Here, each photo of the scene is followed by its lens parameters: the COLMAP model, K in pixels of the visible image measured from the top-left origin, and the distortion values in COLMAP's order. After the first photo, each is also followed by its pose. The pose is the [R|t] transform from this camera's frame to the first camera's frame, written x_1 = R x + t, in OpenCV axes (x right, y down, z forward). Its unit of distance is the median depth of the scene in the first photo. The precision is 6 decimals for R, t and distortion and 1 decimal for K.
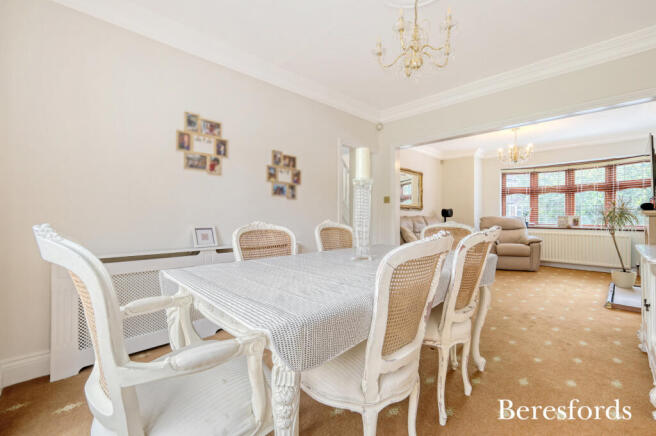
lens RADIAL K [[284.9, 0, 326.6], [0, 284.9, 216.9], [0, 0, 1]] dist [0.003220, -0.000244]
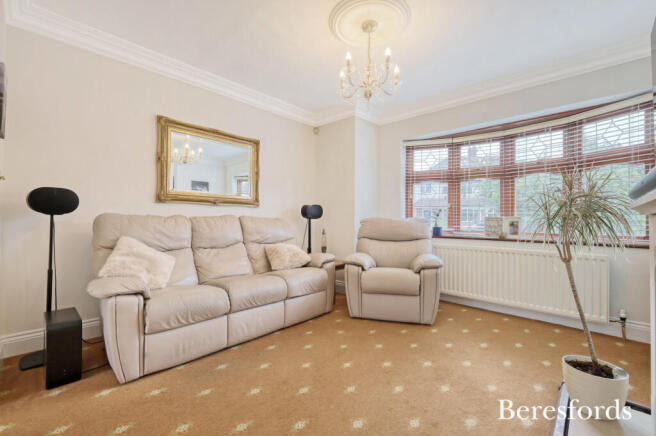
lens RADIAL K [[284.9, 0, 329.4], [0, 284.9, 219.6], [0, 0, 1]] dist [0.003220, -0.000244]
pose [[0.998979, 0.002730, 0.045087, 0.468984], [-0.002358, 0.999963, -0.008299, 0.007053], [-0.045108, 0.008184, 0.998949, 0.442931]]
